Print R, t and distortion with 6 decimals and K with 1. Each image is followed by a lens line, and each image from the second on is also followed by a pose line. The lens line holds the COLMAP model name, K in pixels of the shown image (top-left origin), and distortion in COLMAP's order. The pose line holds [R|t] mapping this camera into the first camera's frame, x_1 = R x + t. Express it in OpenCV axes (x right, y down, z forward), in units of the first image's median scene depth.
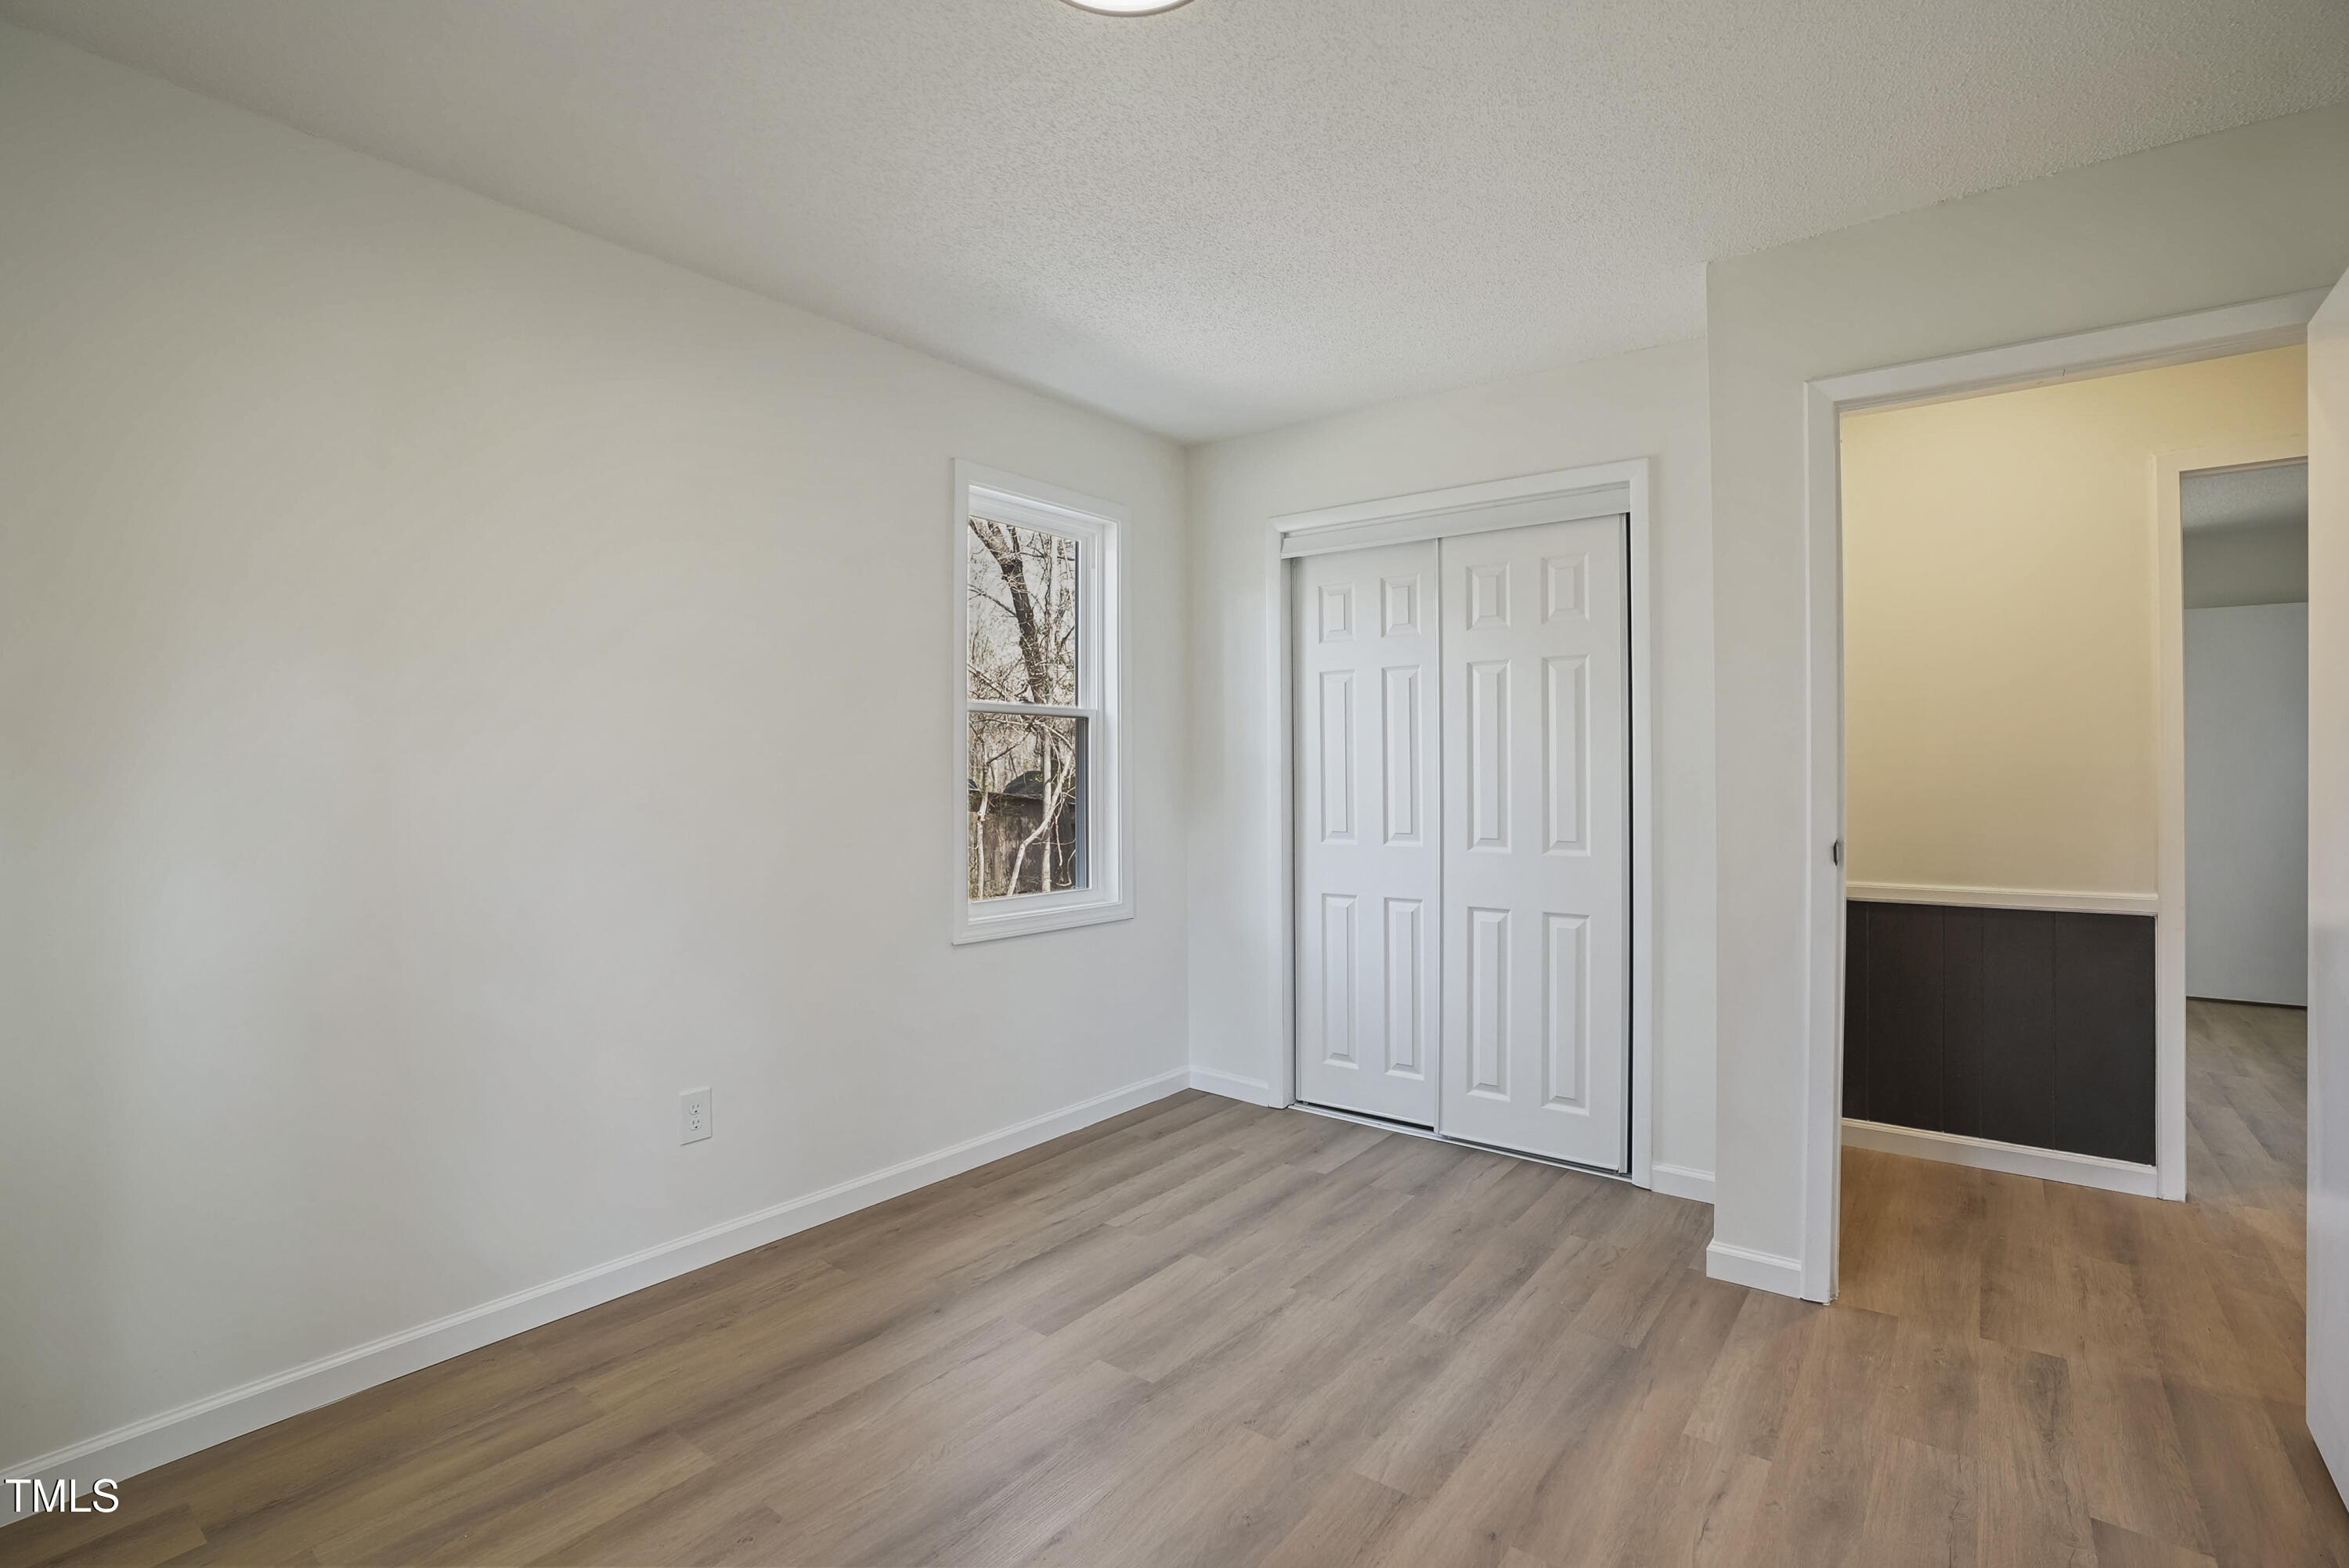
lens RADIAL K [[1110.6, 0, 1172.5], [0, 1110.6, 774.8], [0, 0, 1]] dist [-0.062597, 0.022859]
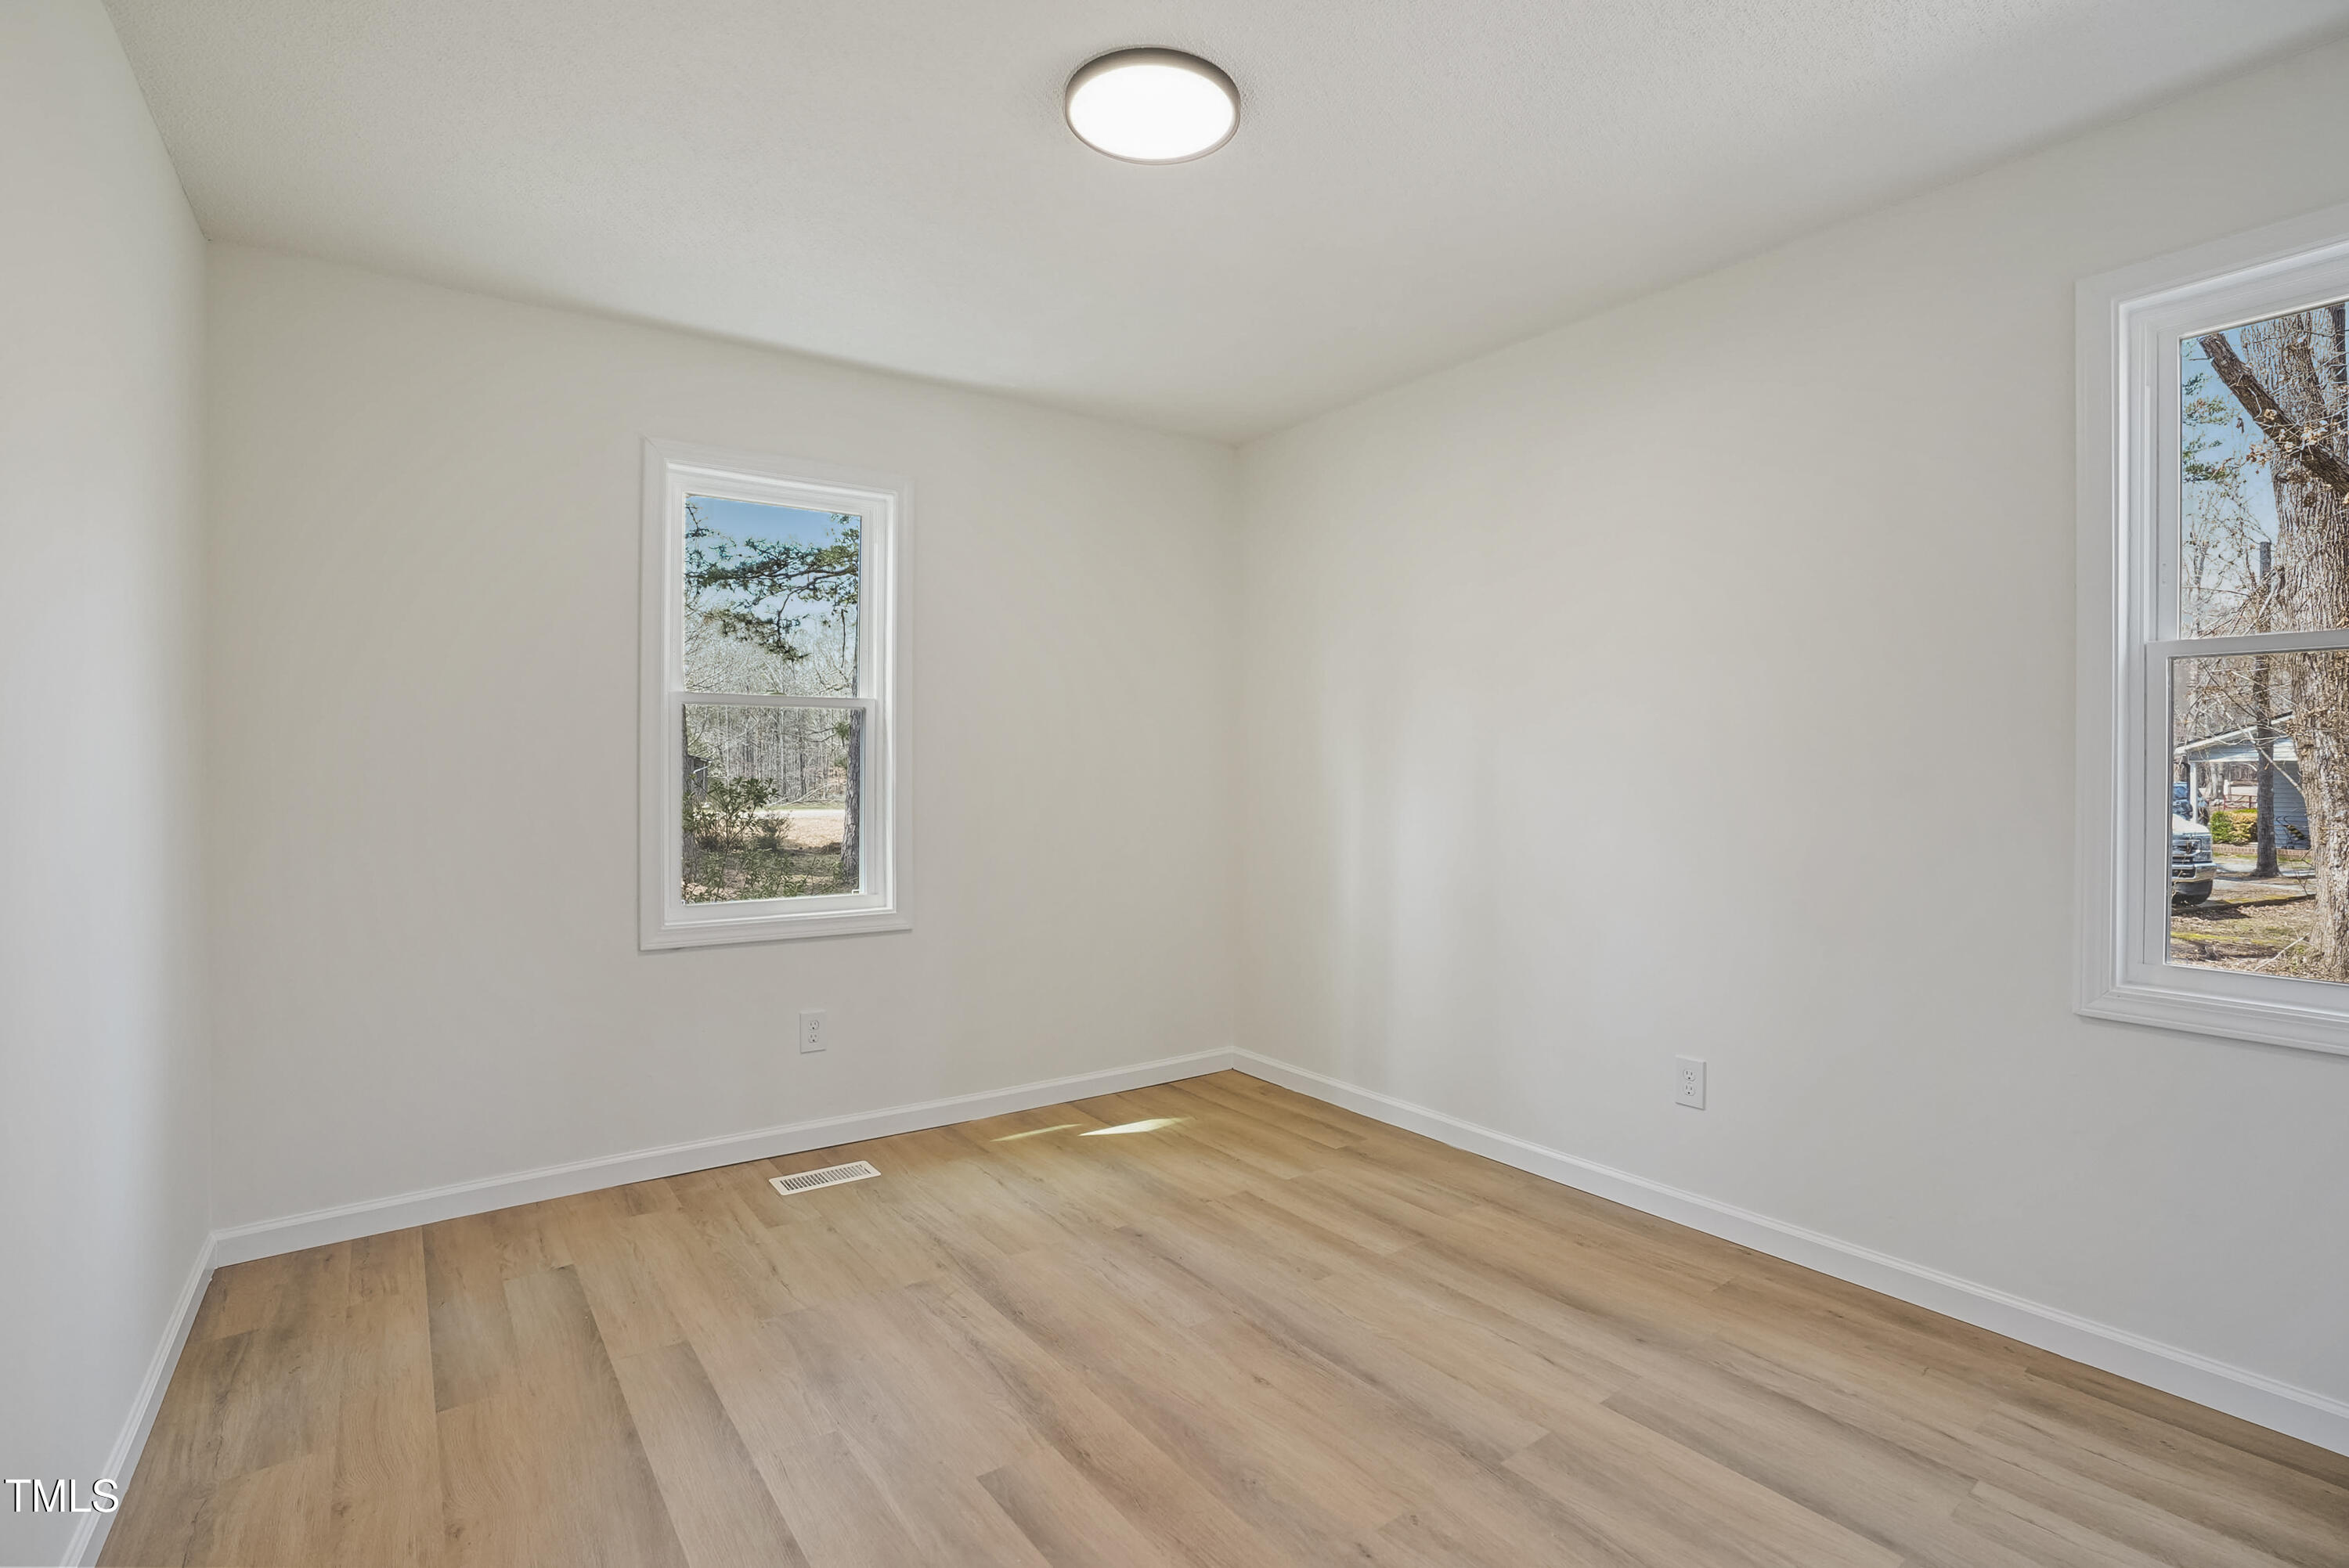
lens RADIAL K [[1110.6, 0, 1168.0], [0, 1110.6, 781.9], [0, 0, 1]] dist [-0.062597, 0.022859]
pose [[-0.303964, 0.010843, -0.952622, 0.794442], [0.001355, 0.999939, 0.010949, 0.007940], [0.952682, 0.002037, -0.303961, 0.919226]]
